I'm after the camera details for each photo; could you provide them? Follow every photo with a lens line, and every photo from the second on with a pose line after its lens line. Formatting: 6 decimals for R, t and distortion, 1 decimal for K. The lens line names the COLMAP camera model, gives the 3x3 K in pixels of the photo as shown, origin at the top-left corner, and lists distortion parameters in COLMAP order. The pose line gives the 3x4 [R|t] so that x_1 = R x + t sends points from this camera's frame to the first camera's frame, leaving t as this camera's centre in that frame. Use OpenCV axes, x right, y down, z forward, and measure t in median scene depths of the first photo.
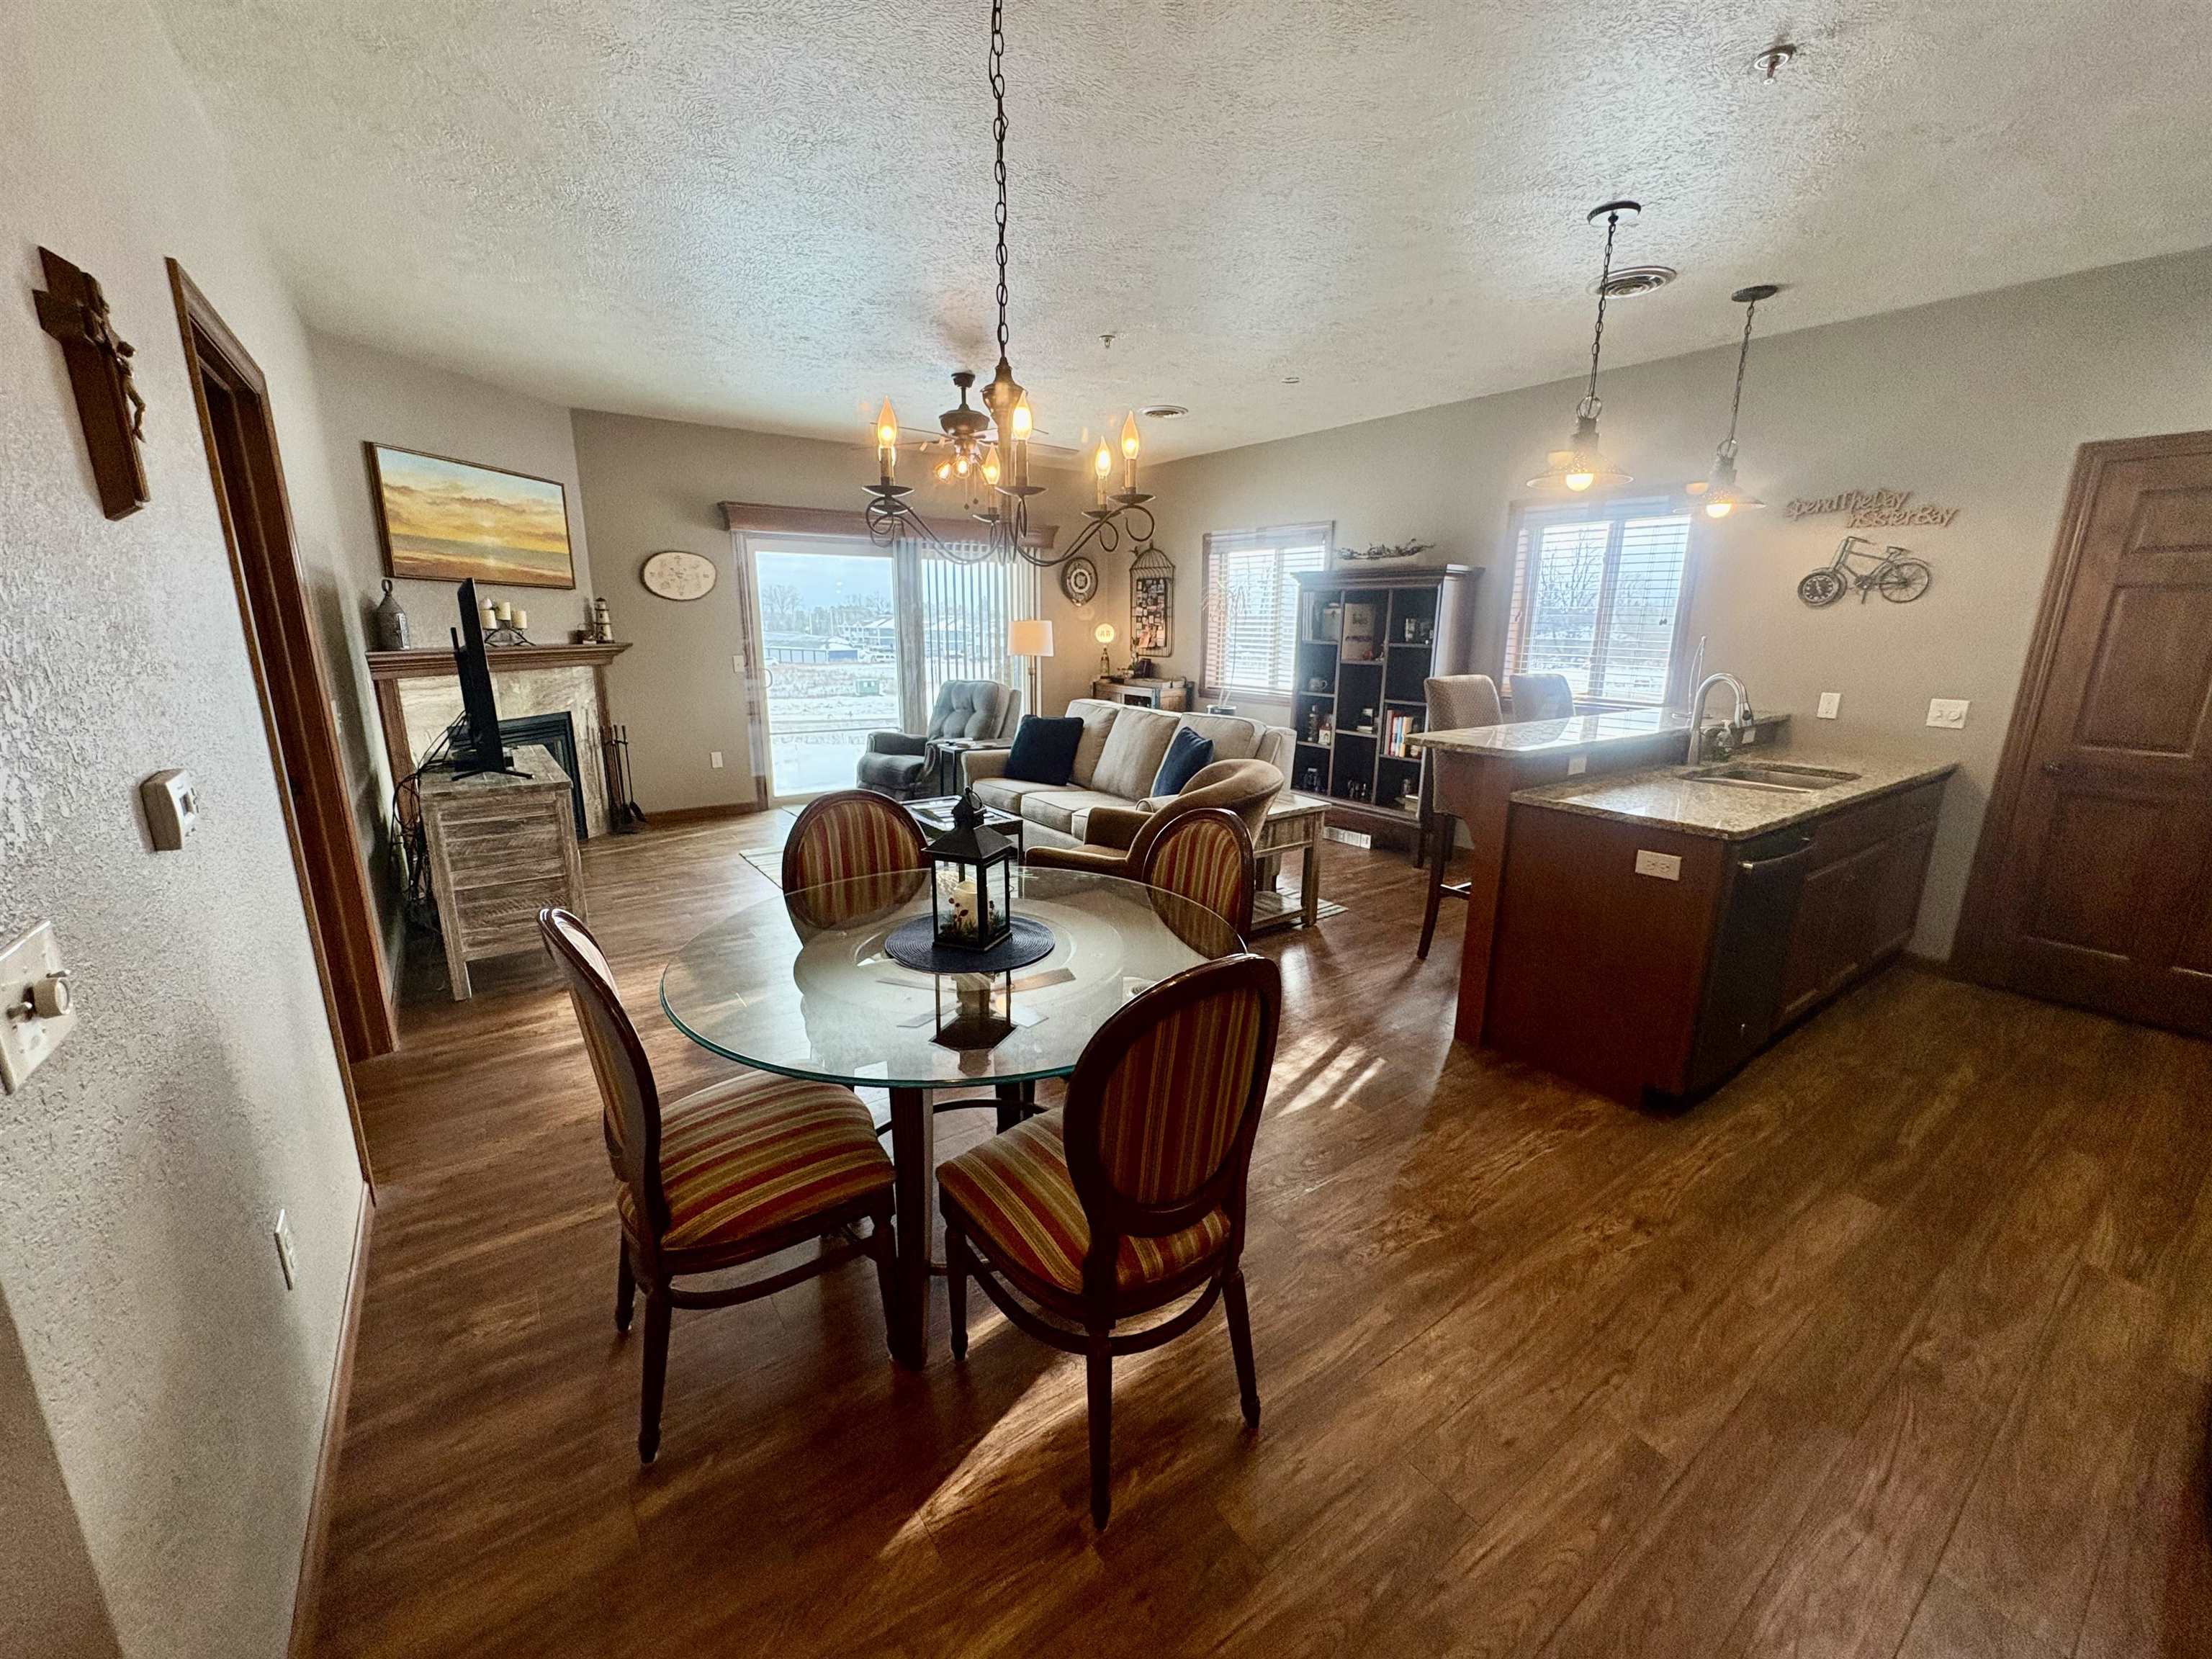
lens RADIAL K [[881.4, 0, 1111.1], [0, 881.4, 826.5], [0, 0, 1]] dist [0.000733, -0.000509]
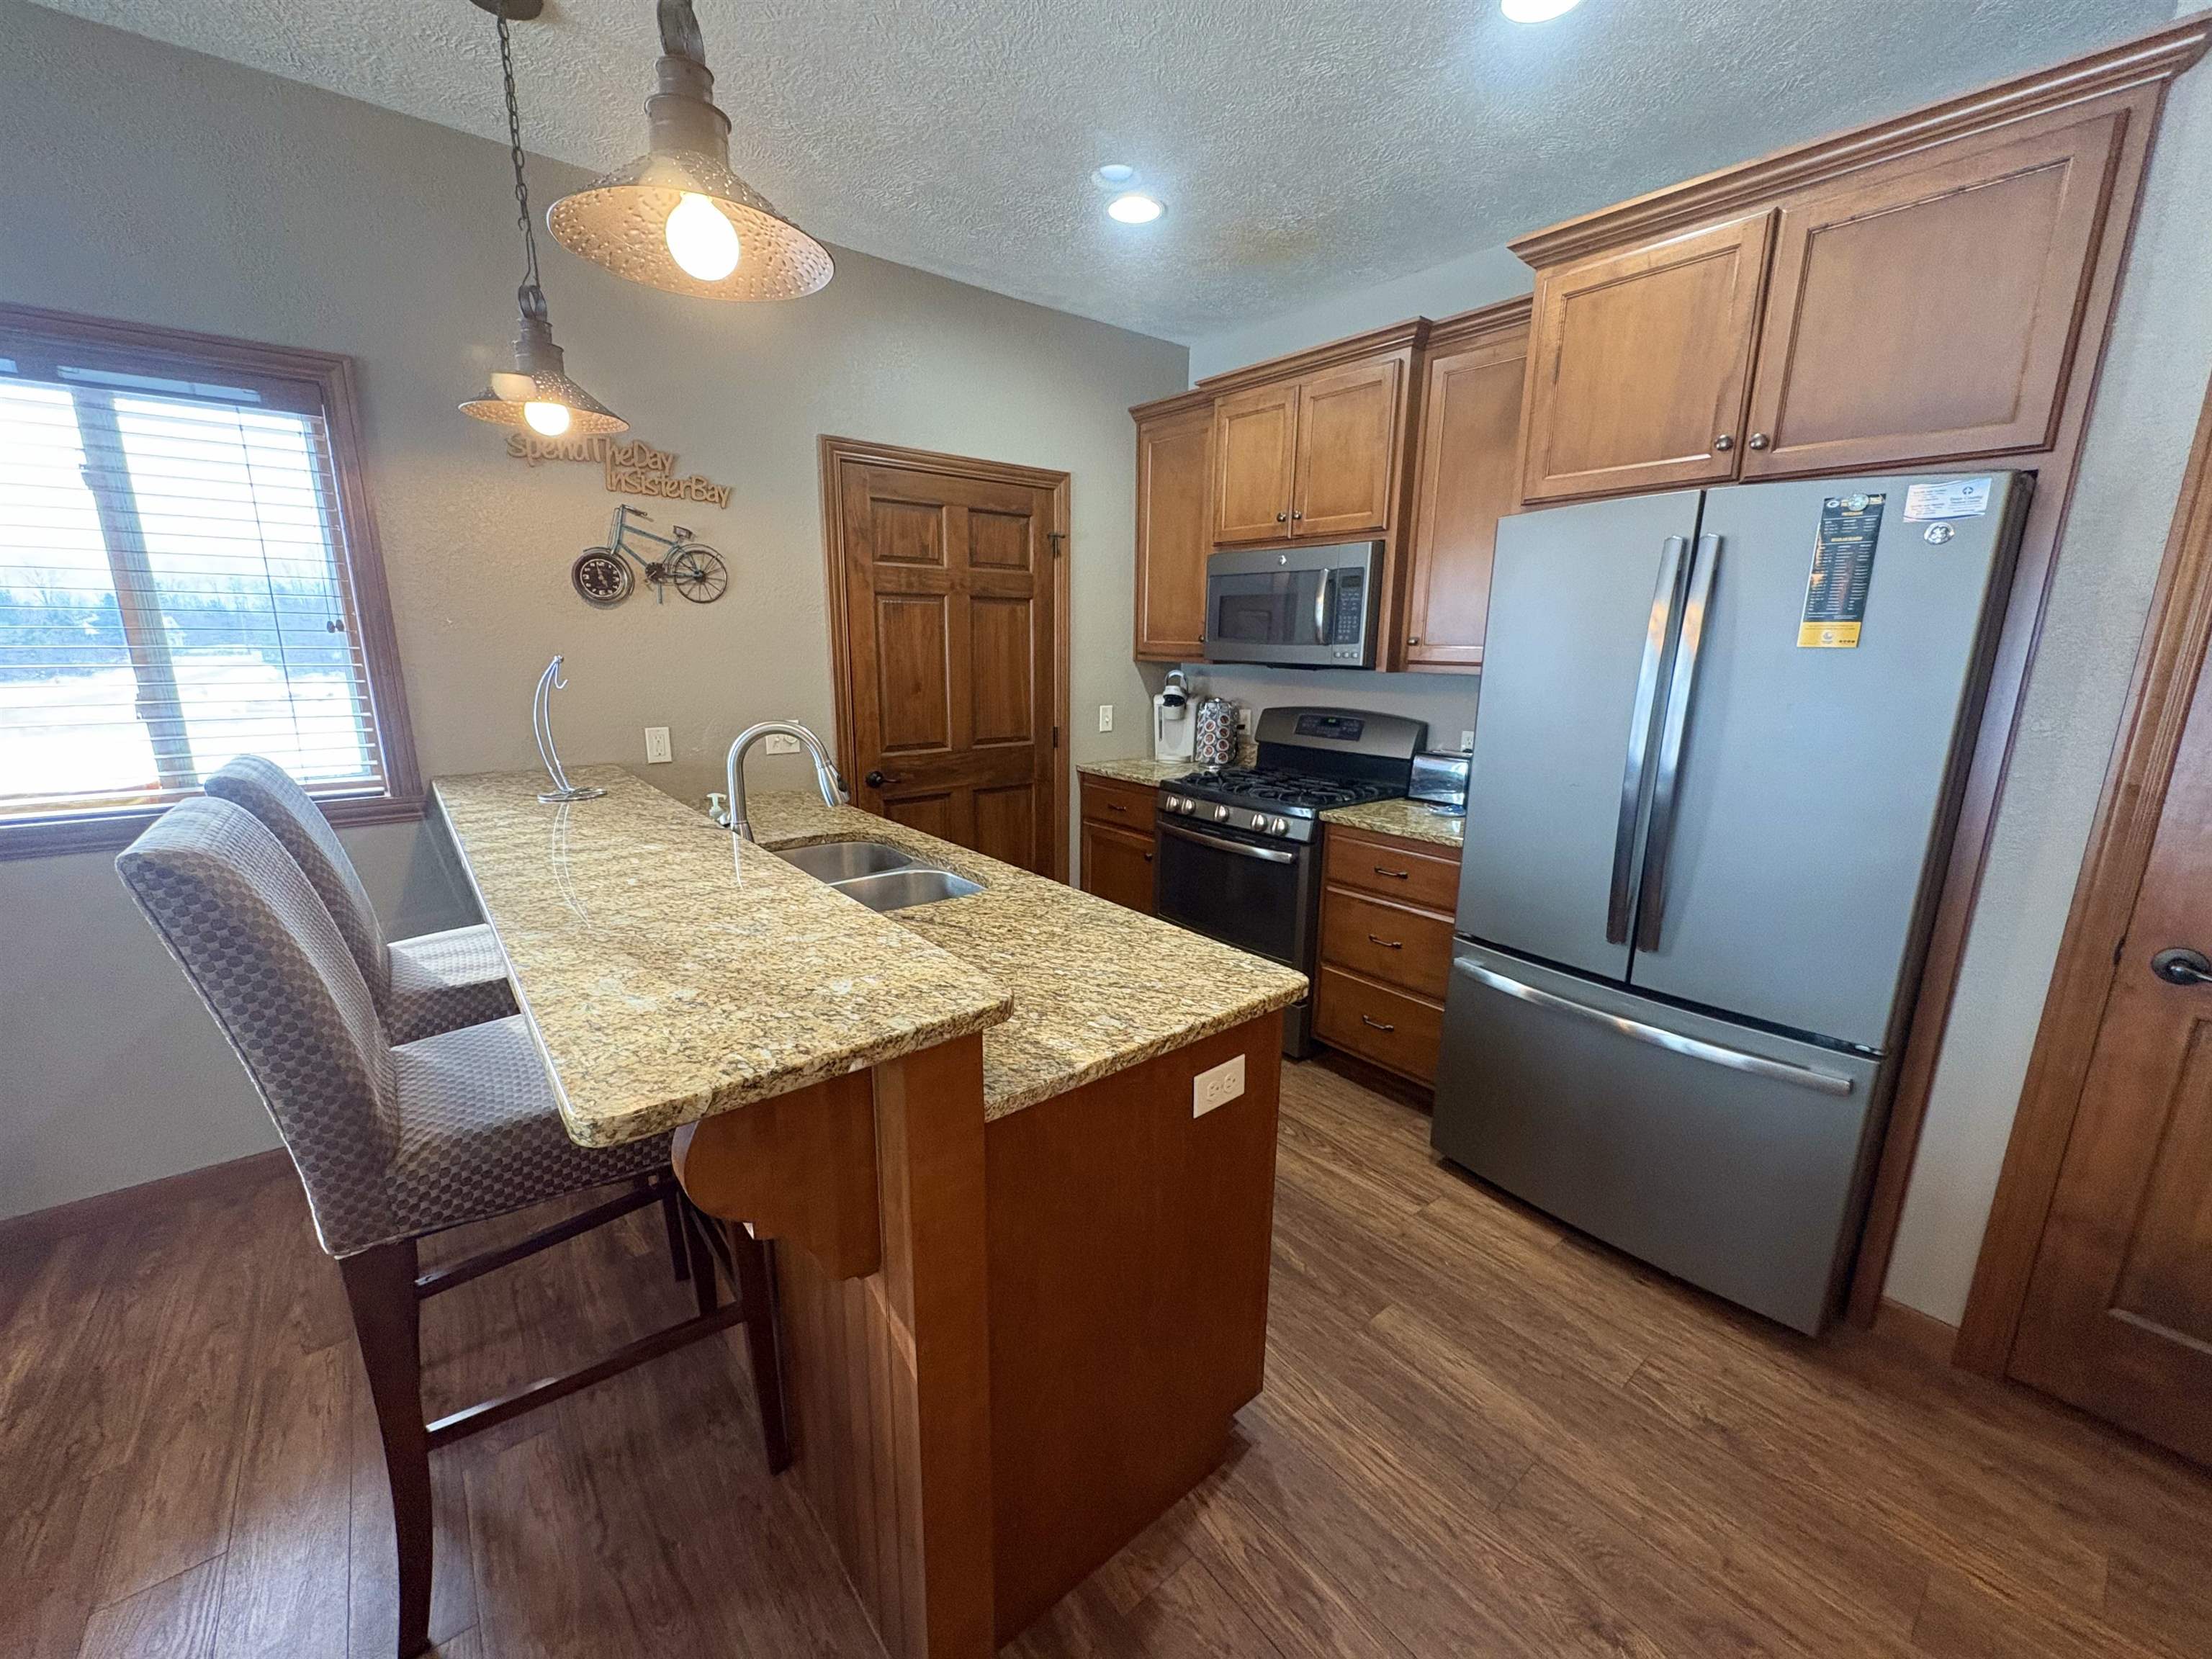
lens RADIAL K [[881.4, 0, 1101.0], [0, 881.4, 829.1], [0, 0, 1]] dist [0.000733, -0.000509]
pose [[-0.050392, -0.226044, 0.972813, 0.064271], [0.217571, 0.948172, 0.231589, -0.127044], [-0.974743, 0.223326, 0.001400, 0.528547]]
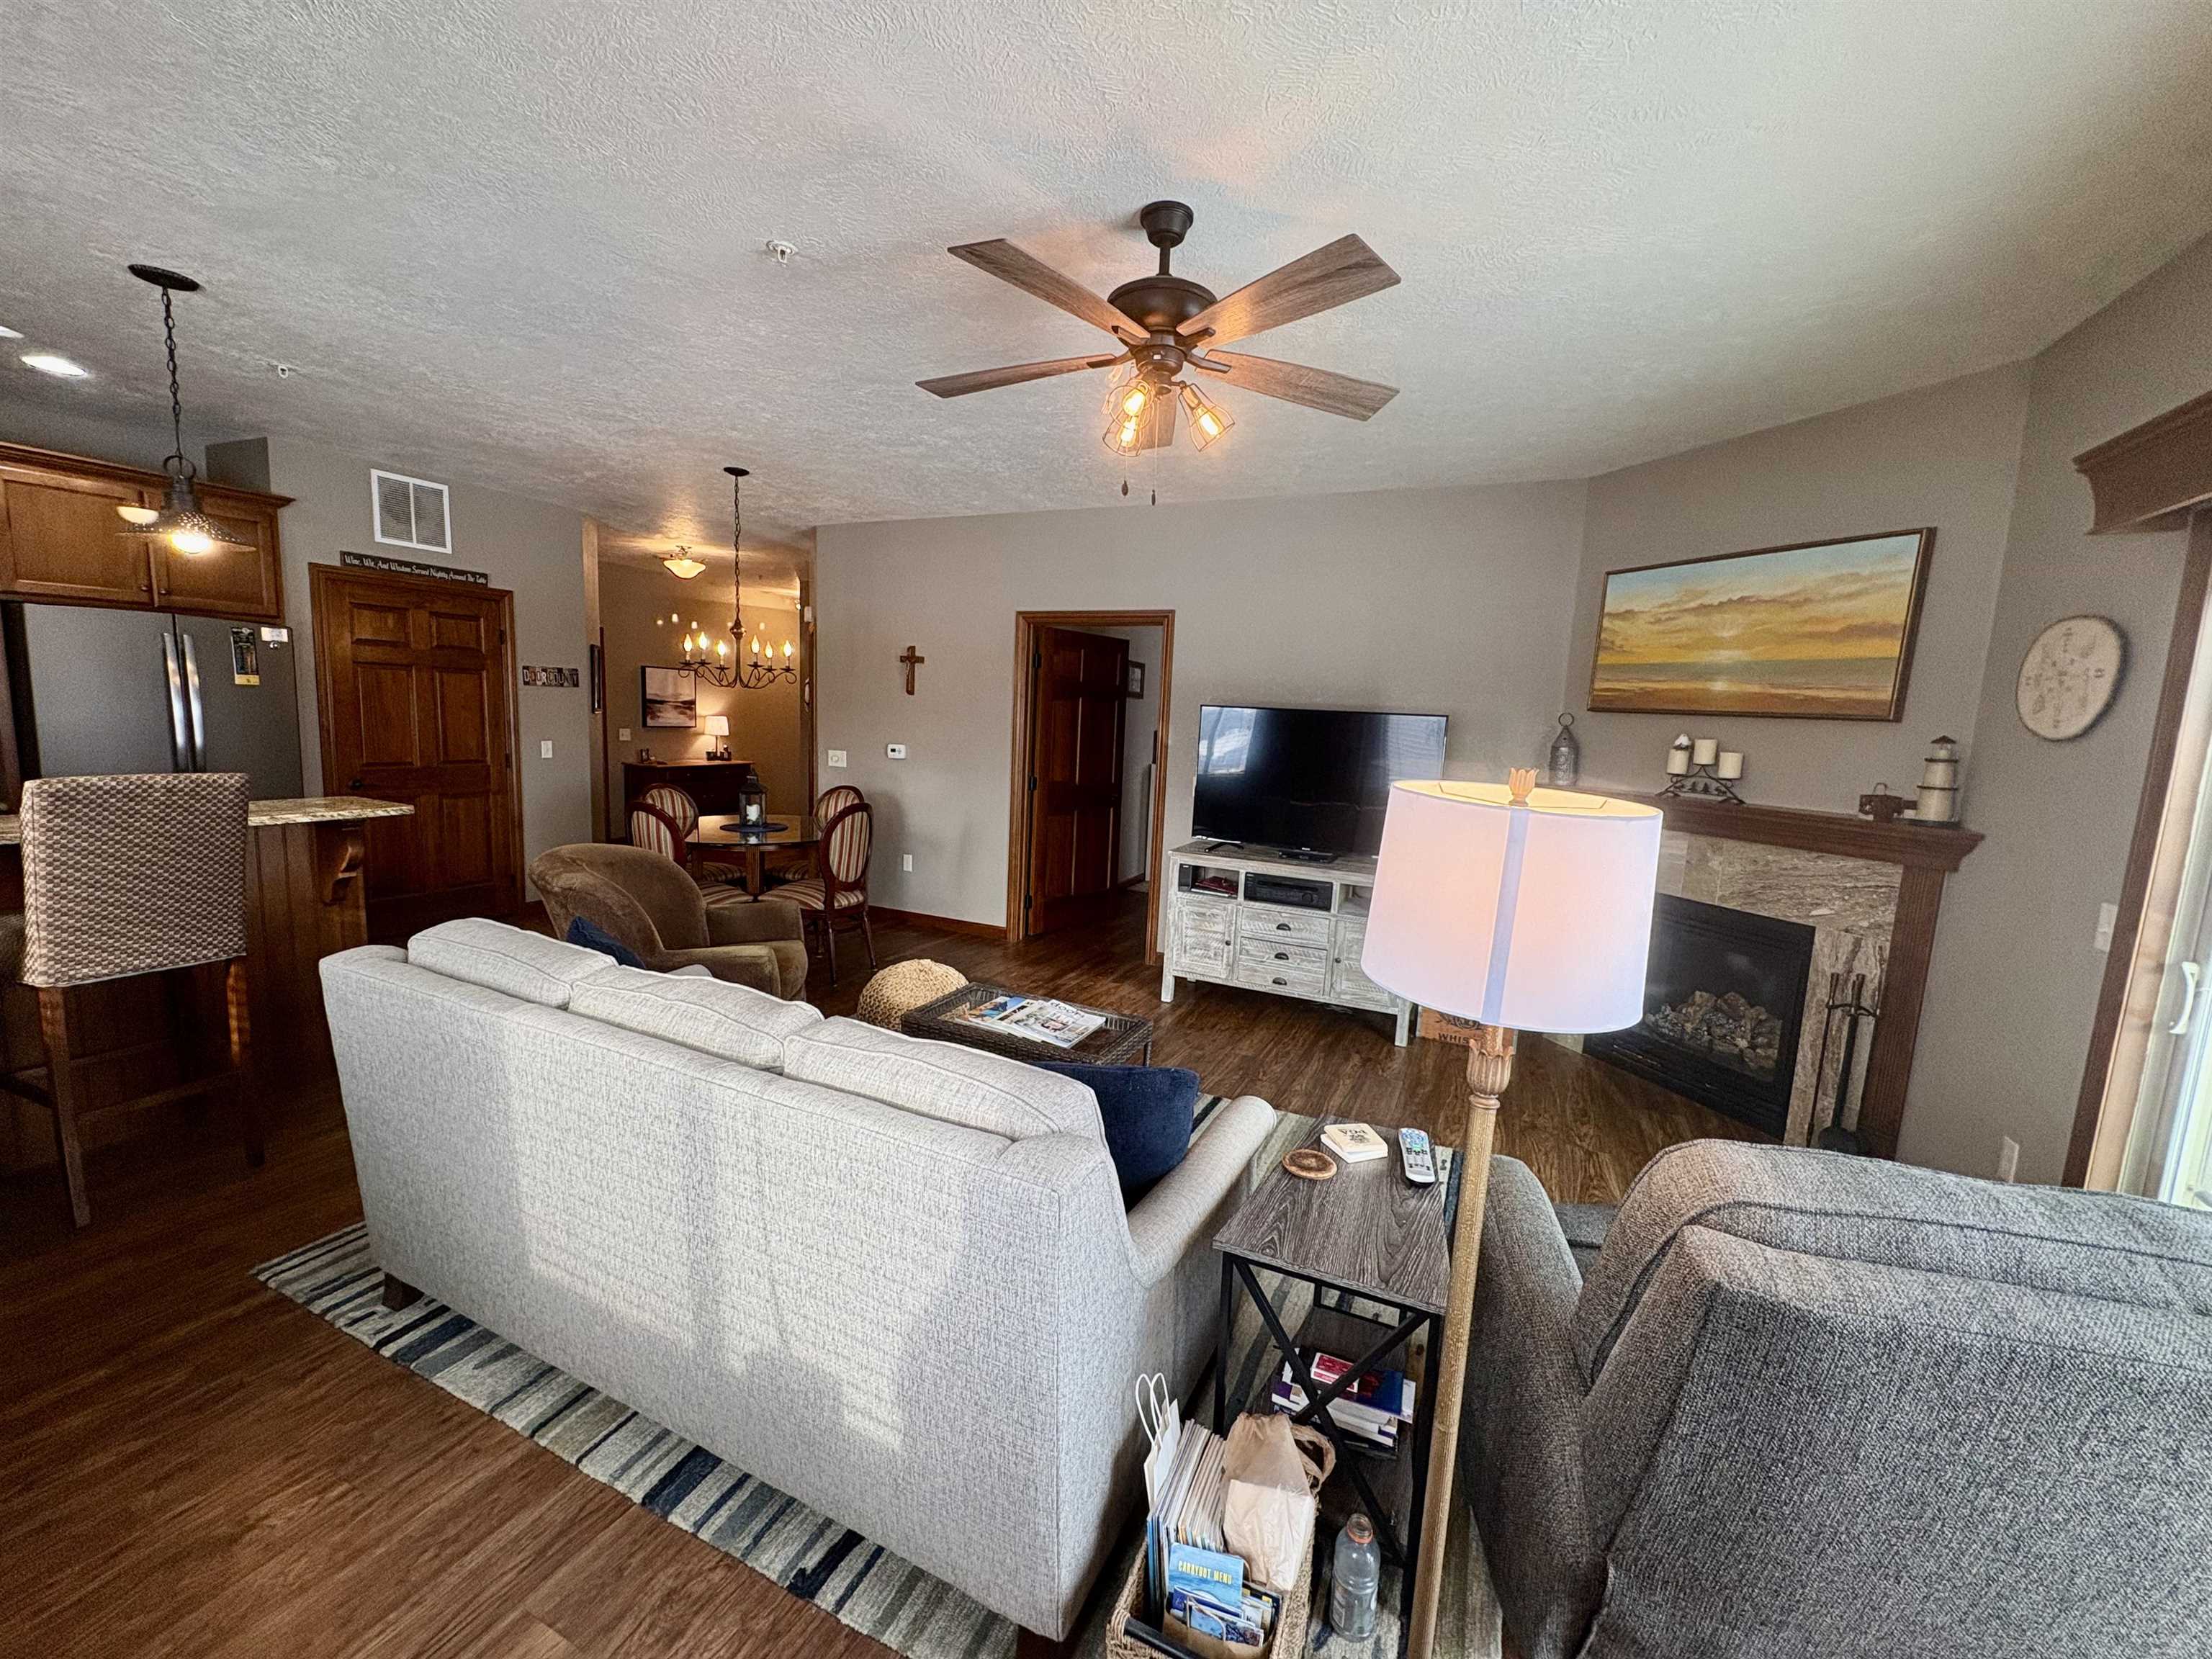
lens RADIAL K [[881.4, 0, 1114.2], [0, 881.4, 833.9], [0, 0, 1]] dist [0.000733, -0.000509]
pose [[-0.869966, 0.019110, -0.492742, 0.079826], [-0.164078, 0.931091, 0.325802, -0.343377], [0.465014, 0.364285, -0.806882, 1.406212]]
